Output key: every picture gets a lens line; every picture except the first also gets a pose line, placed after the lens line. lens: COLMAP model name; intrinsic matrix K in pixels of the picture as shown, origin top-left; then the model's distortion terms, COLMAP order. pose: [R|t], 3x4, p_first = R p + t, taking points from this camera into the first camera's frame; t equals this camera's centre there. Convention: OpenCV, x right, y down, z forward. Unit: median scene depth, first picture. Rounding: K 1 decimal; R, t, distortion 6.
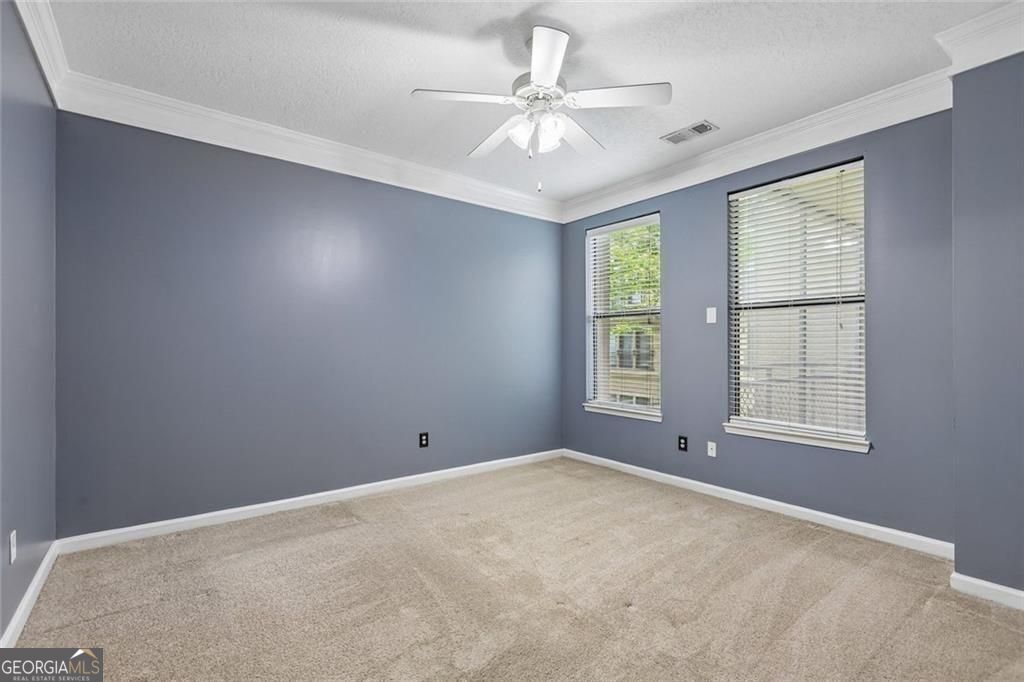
lens RADIAL K [[460.0, 0, 516.5], [0, 460.0, 343.7], [0, 0, 1]] dist [0.003595, -0.000287]
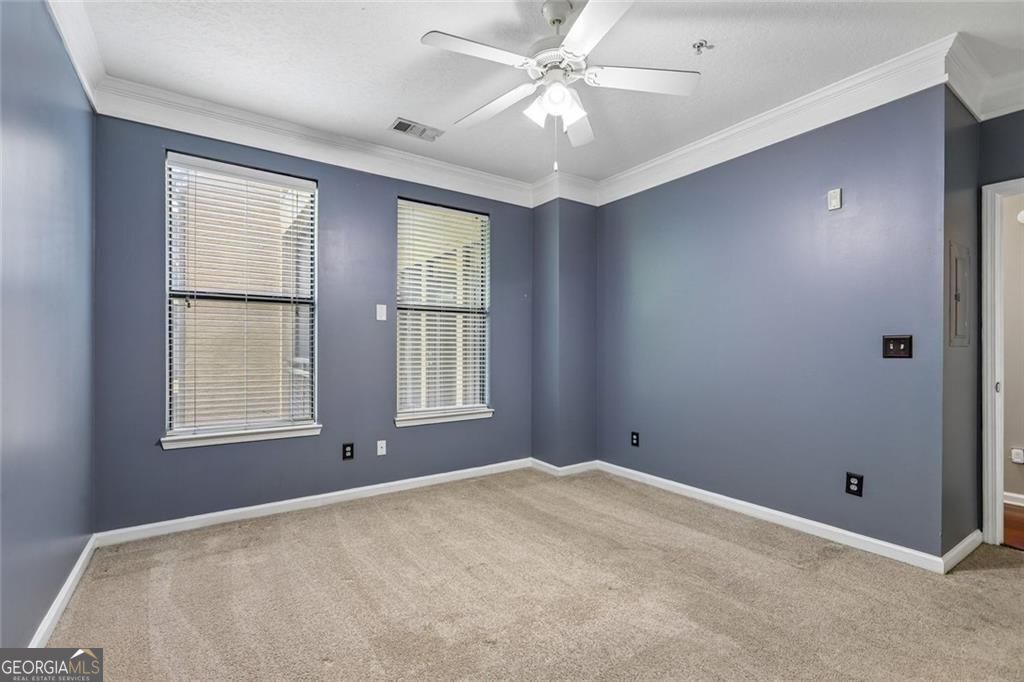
lens RADIAL K [[460.0, 0, 516.5], [0, 460.0, 344.1], [0, 0, 1]] dist [0.003595, -0.000287]
pose [[0.061833, -0.000196, 0.998086, -0.569061], [-0.012165, 0.999926, 0.000950, 0.001440], [-0.998012, -0.012201, 0.061826, 0.676579]]
